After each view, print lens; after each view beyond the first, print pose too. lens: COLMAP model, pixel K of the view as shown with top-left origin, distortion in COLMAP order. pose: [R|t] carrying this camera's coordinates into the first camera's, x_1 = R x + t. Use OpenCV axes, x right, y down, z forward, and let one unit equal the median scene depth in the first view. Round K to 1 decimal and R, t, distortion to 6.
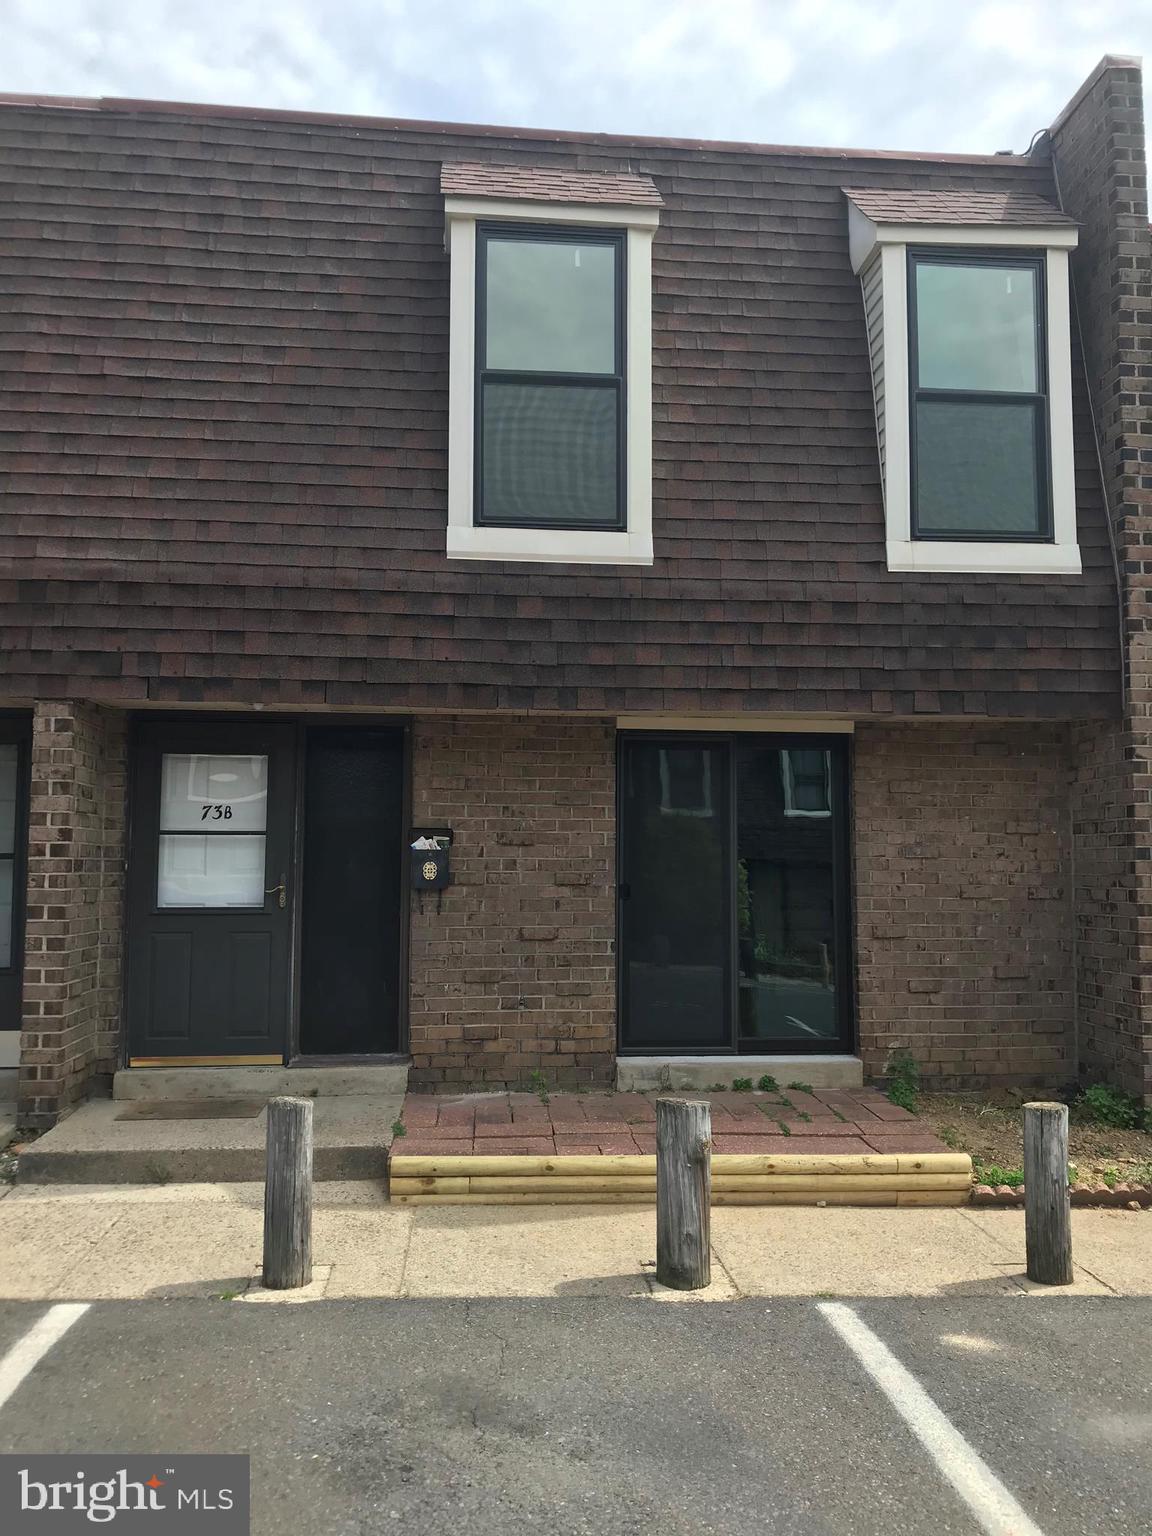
lens RADIAL K [[1271.1, 0, 582.3], [0, 1271.1, 768.0], [0, 0, 1]] dist [0.023547, -0.020517]
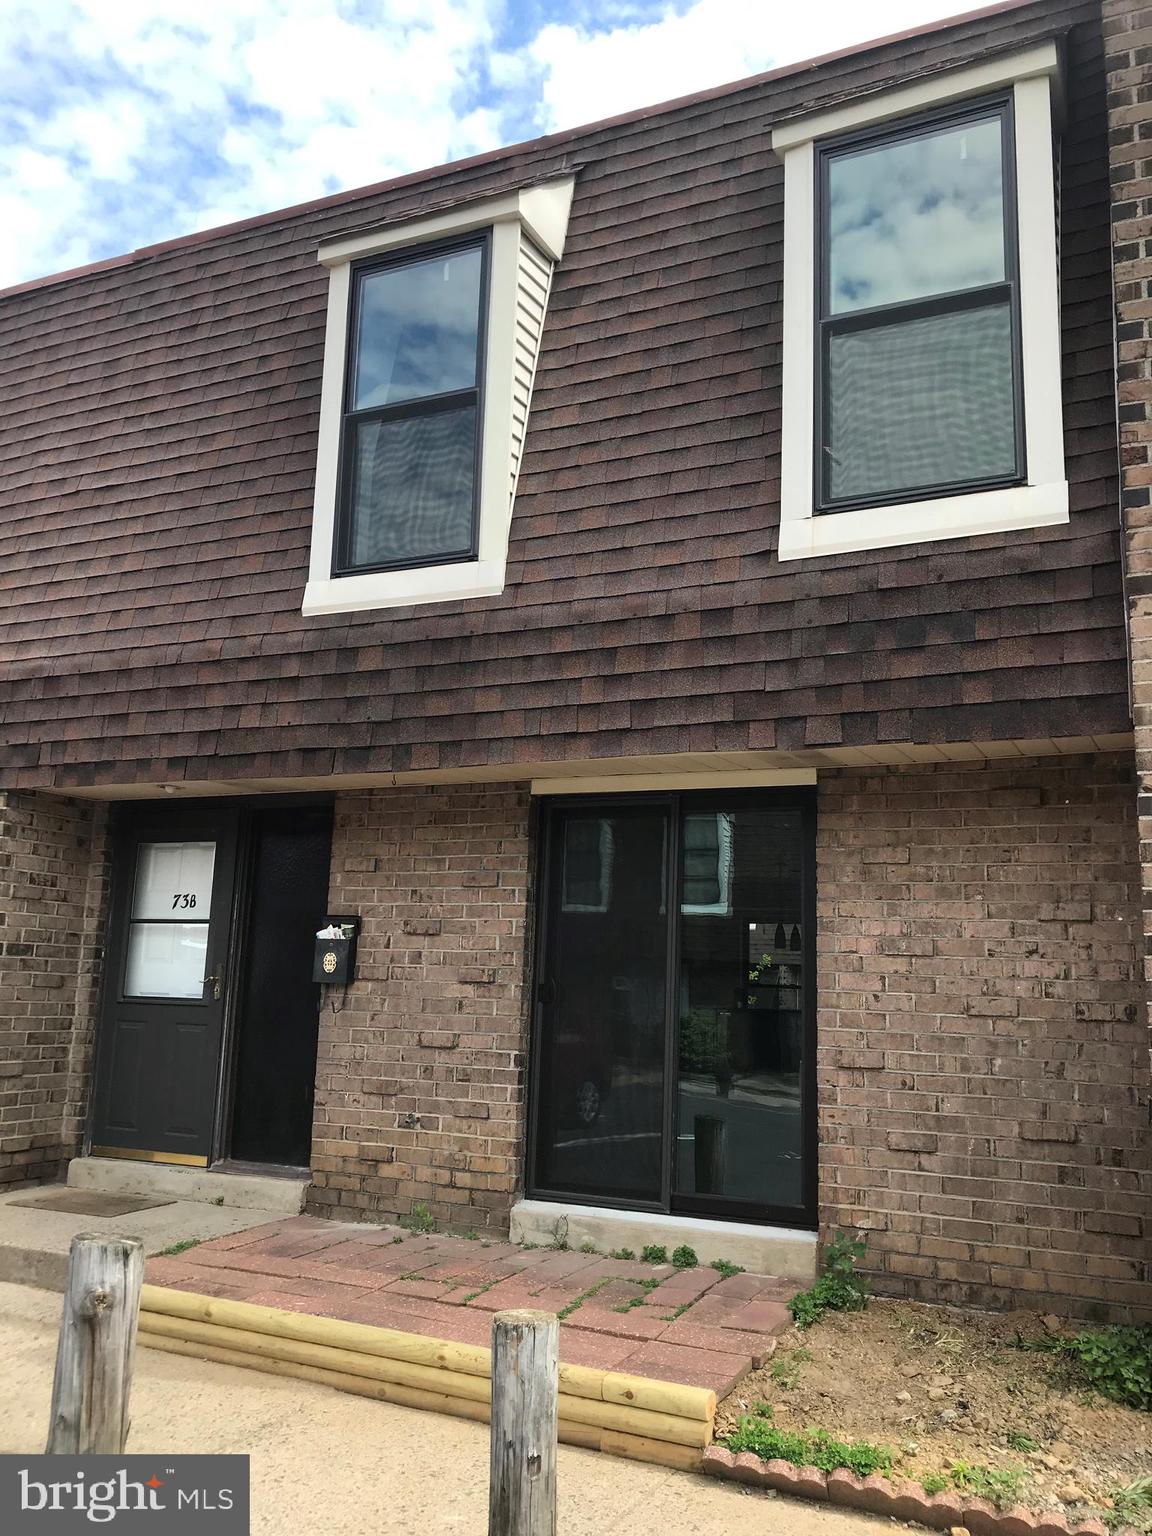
lens RADIAL K [[1271.1, 0, 576.4], [0, 1271.1, 766.4], [0, 0, 1]] dist [0.023547, -0.020517]
pose [[0.855256, -0.066723, -0.513892, 0.501581], [0.011944, 0.993951, -0.109176, 0.043461], [0.518068, 0.087236, 0.850879, 0.310243]]
